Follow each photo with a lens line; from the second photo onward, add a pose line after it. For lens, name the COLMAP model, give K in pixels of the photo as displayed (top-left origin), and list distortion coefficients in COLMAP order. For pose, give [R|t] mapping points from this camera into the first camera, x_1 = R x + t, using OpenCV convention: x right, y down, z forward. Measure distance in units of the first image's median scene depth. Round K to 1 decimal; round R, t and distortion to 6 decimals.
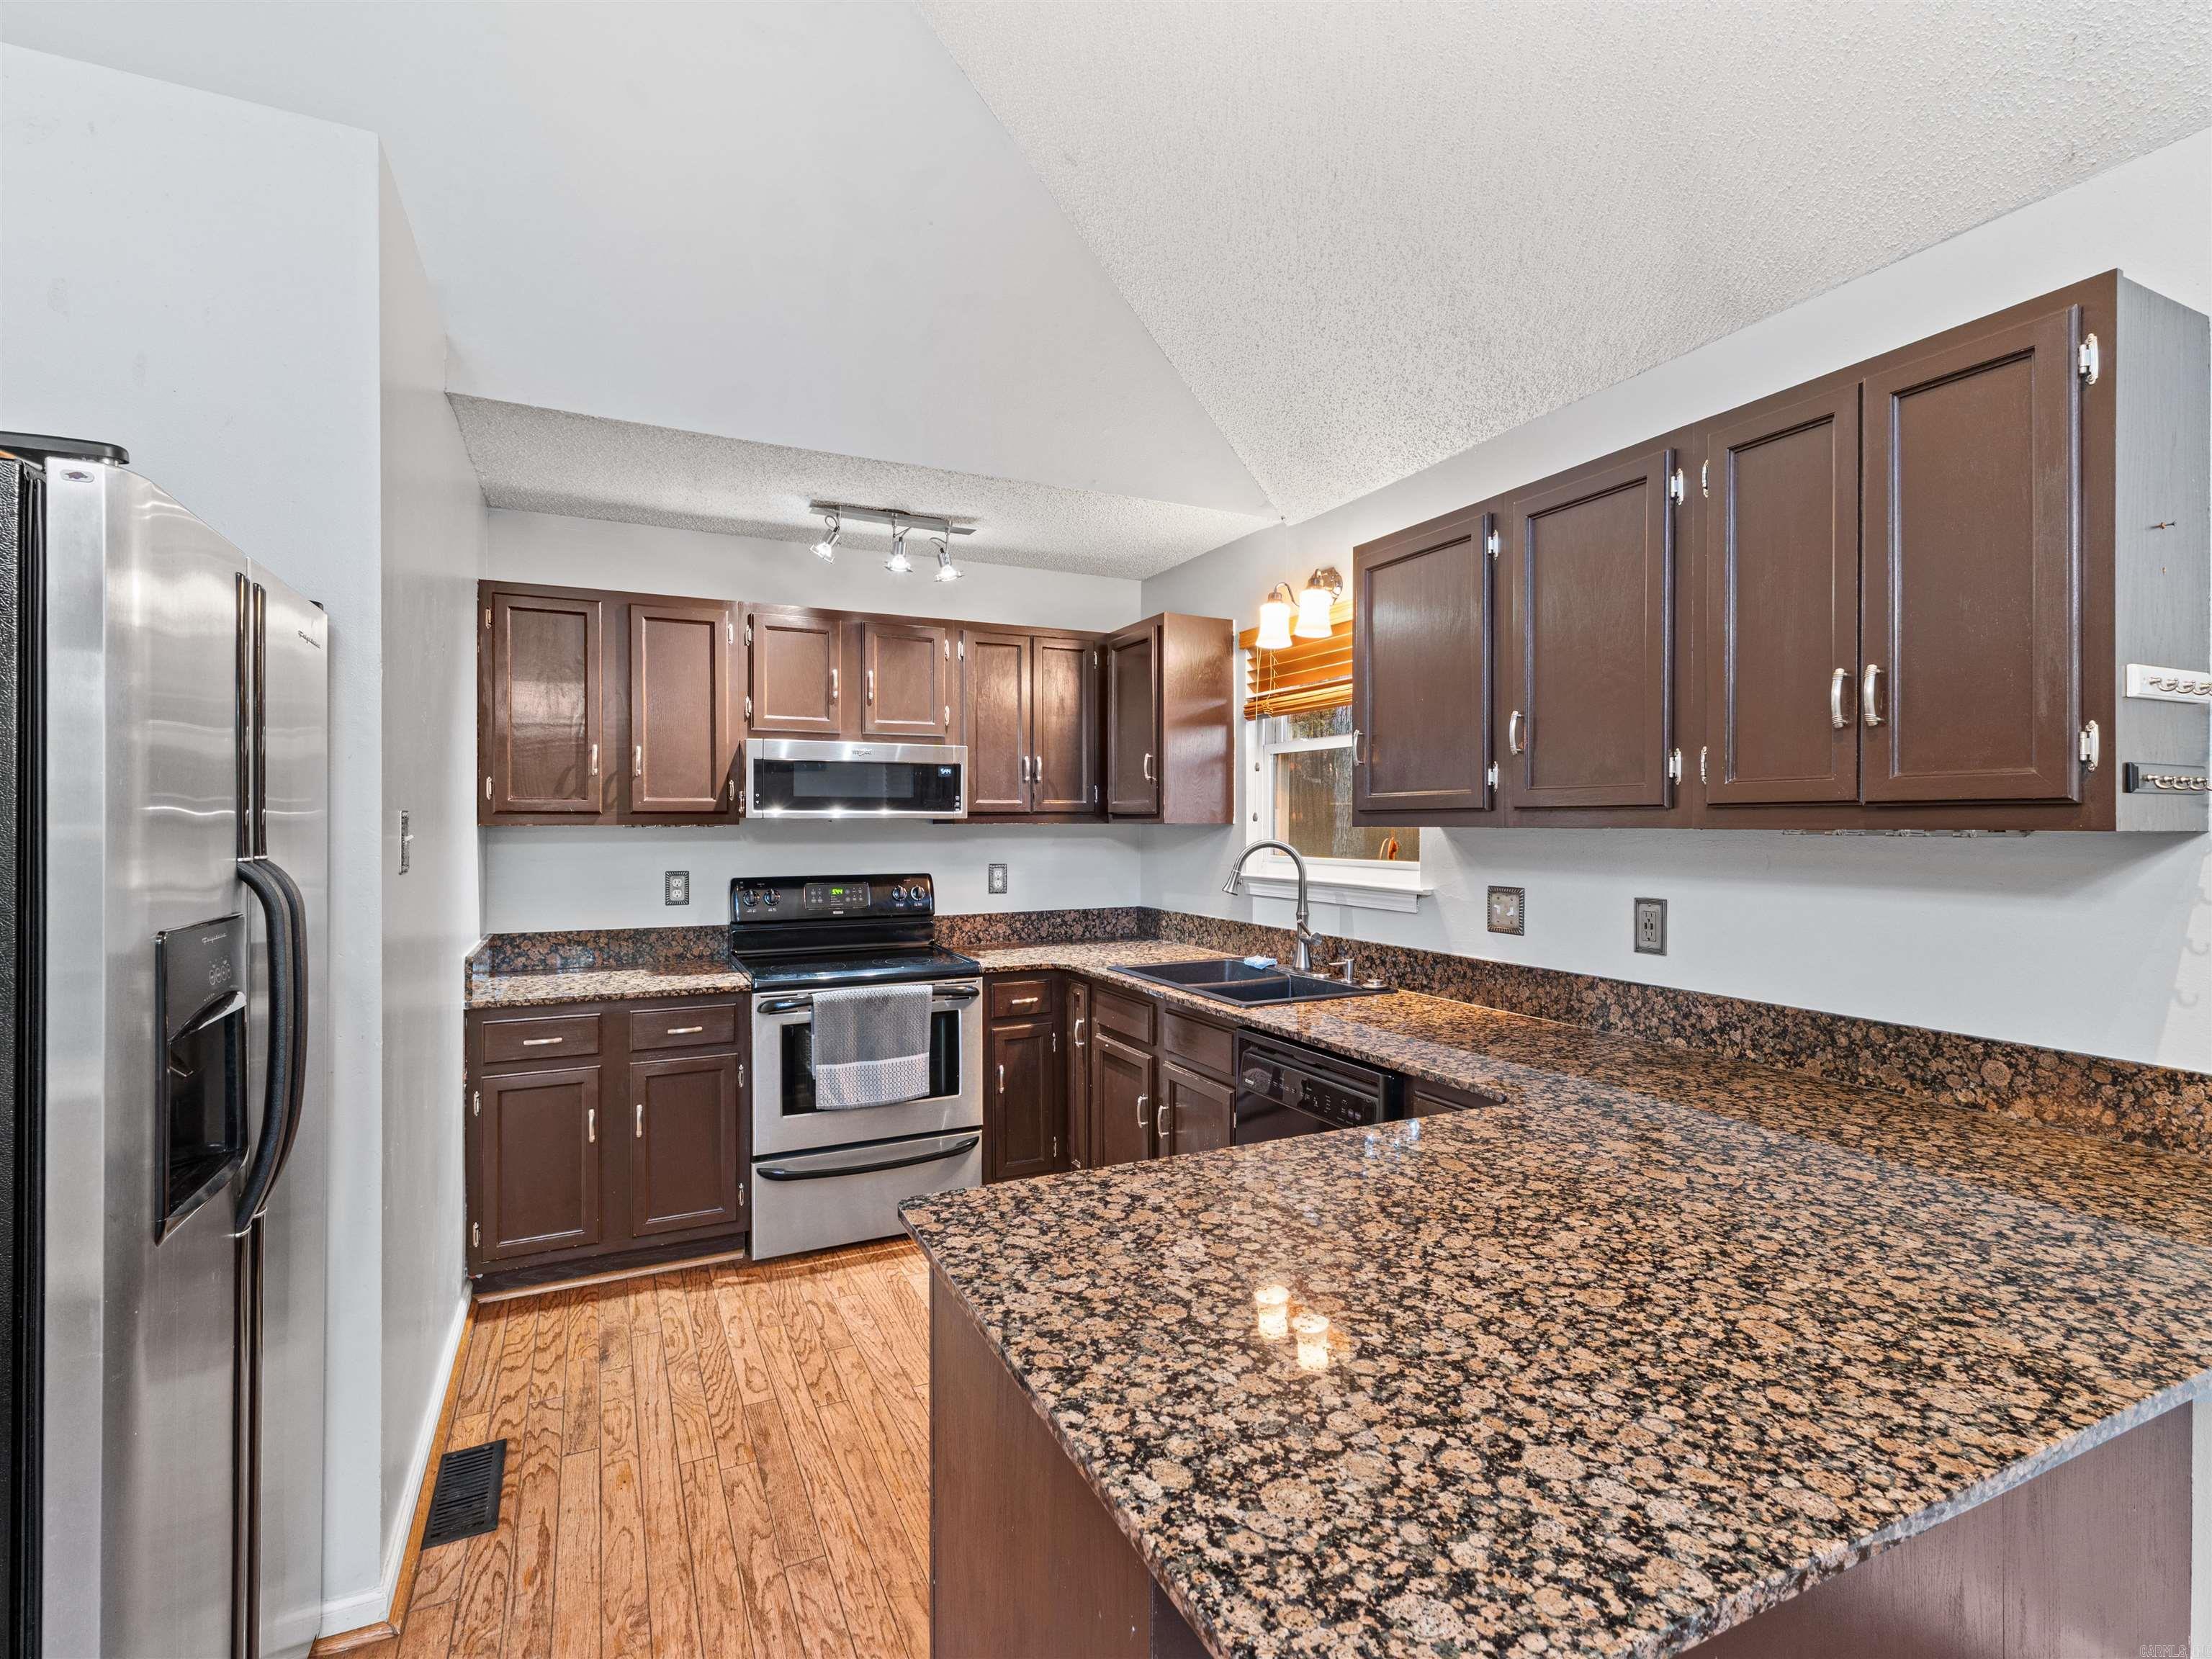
lens RADIAL K [[1049.0, 0, 1109.7], [0, 1049.0, 829.1], [0, 0, 1]] dist [0.010131, -0.002104]
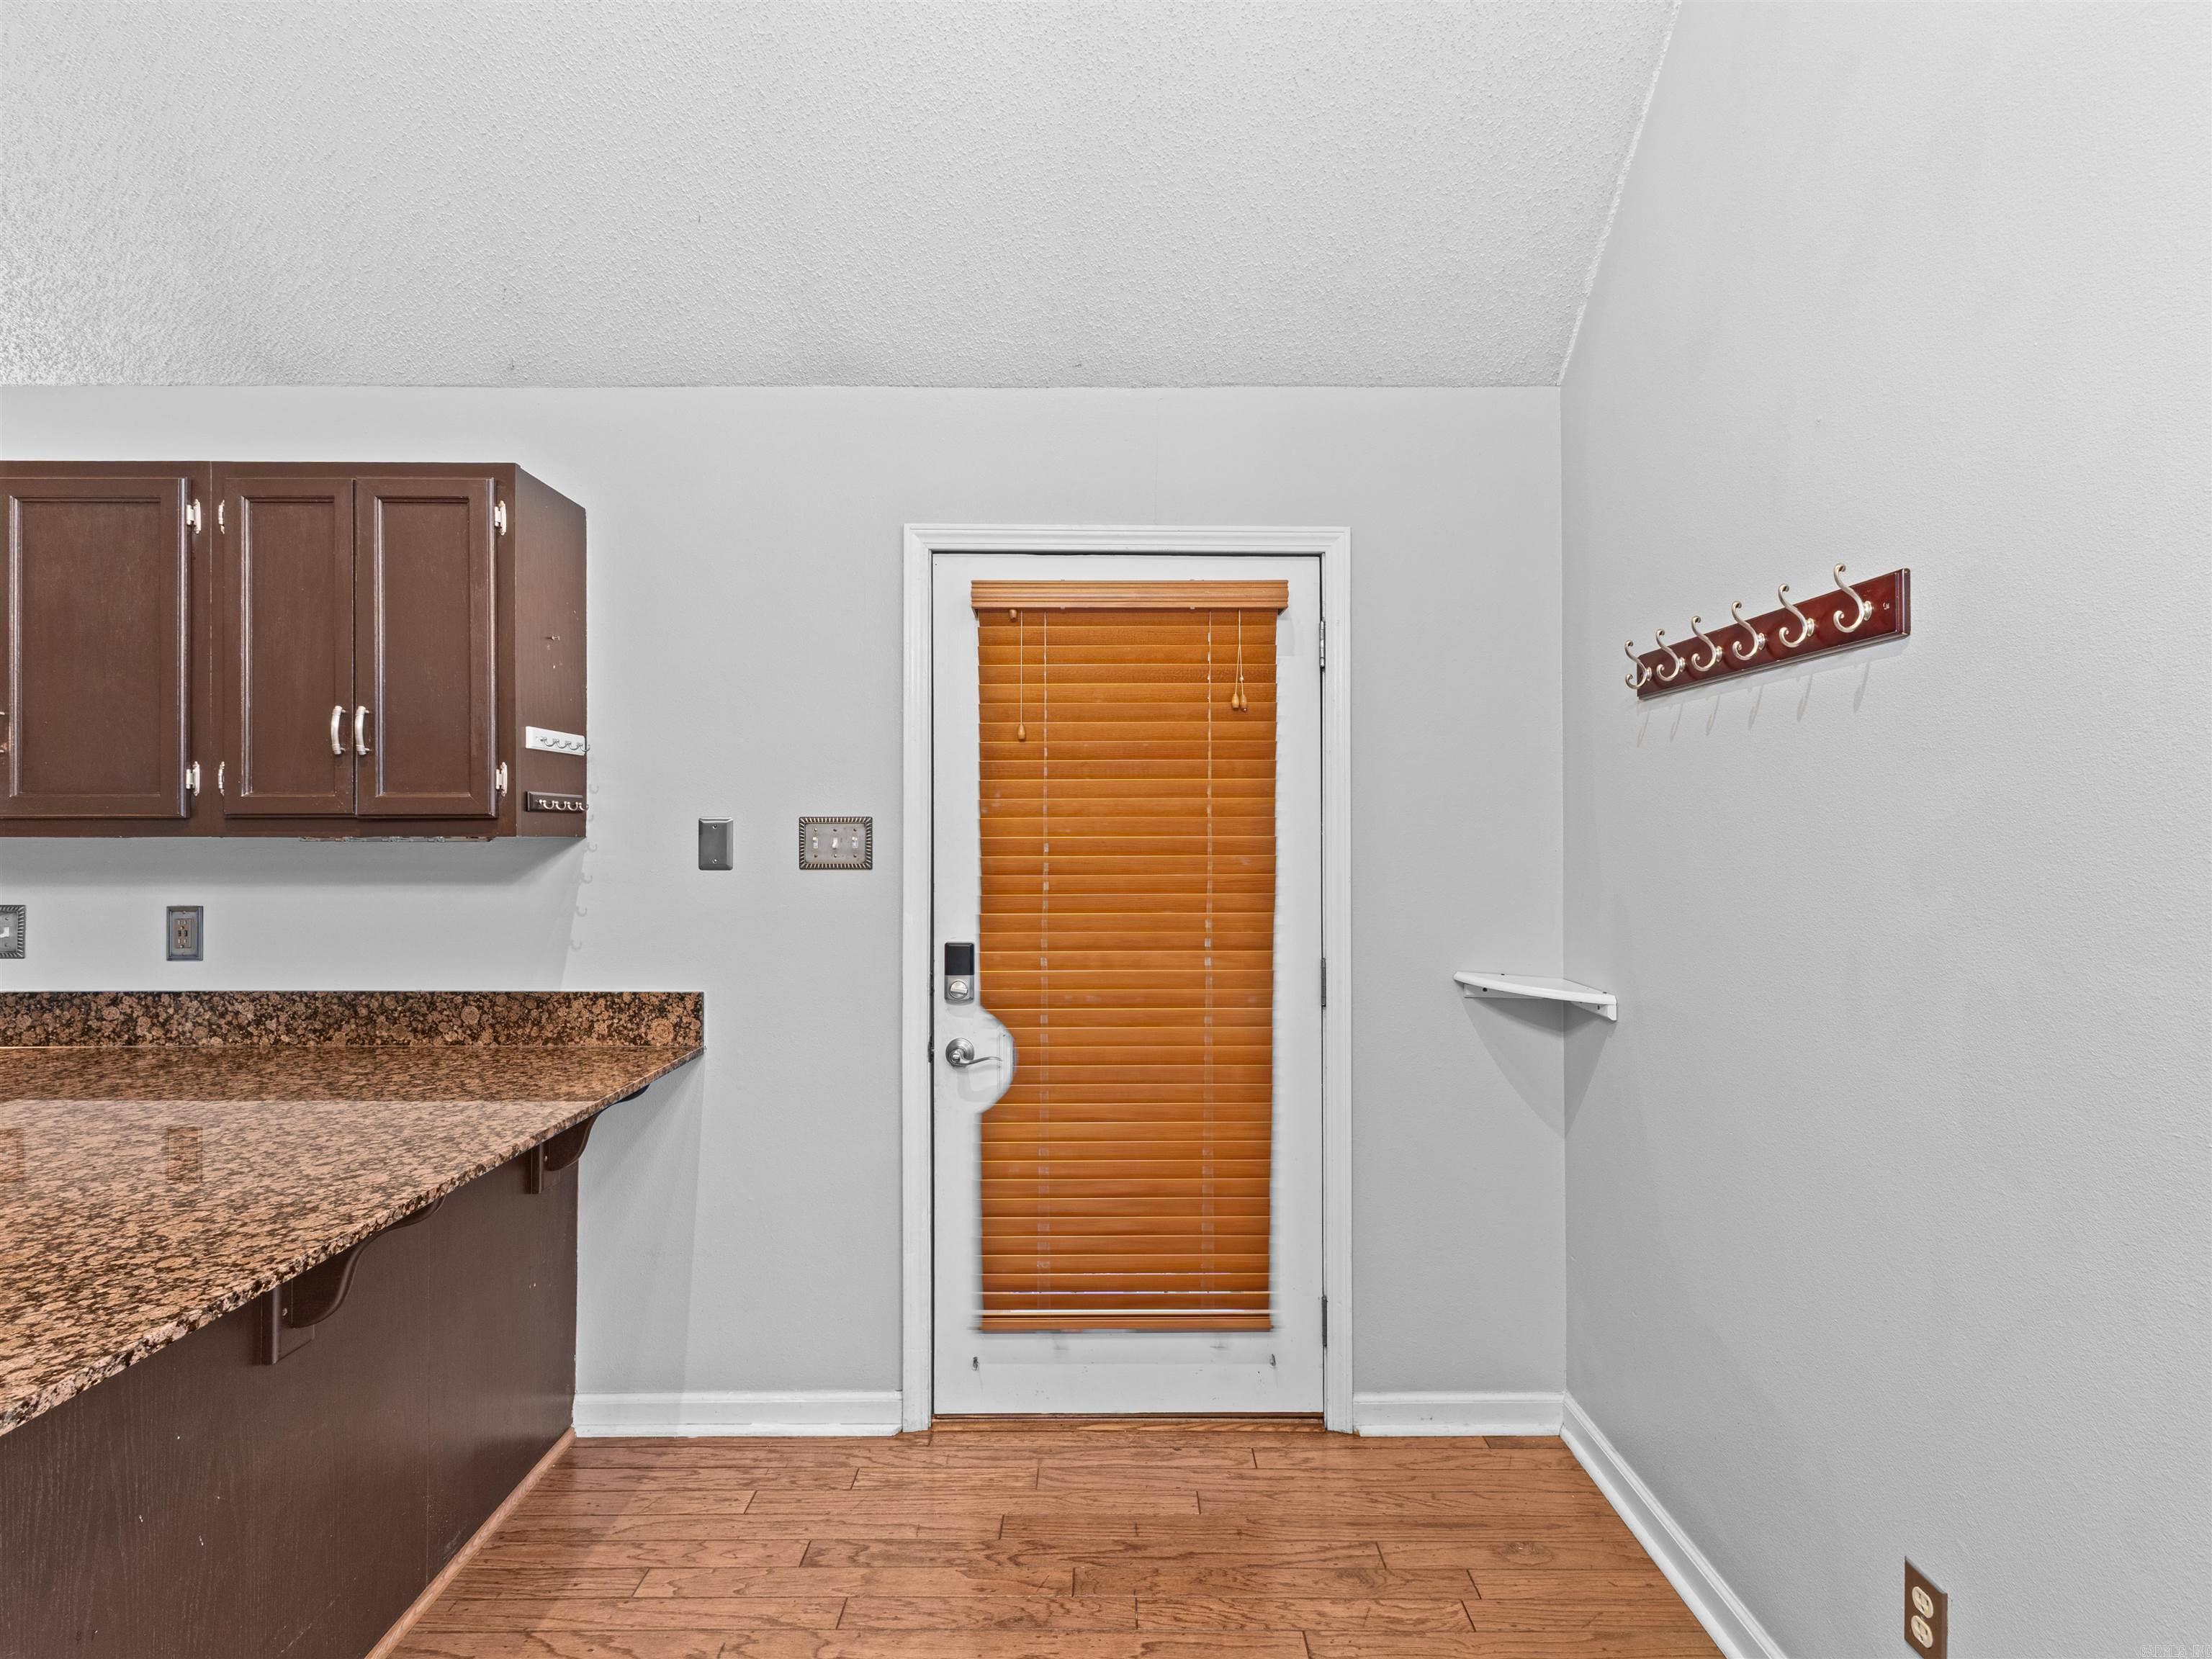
lens RADIAL K [[1049.0, 0, 1124.8], [0, 1049.0, 831.8], [0, 0, 1]] dist [0.010131, -0.002104]
pose [[0.428635, 0.000351, 0.903478, -0.027712], [0.006655, 0.999972, -0.003546, 0.005245], [-0.903453, 0.007533, 0.428620, -0.371237]]
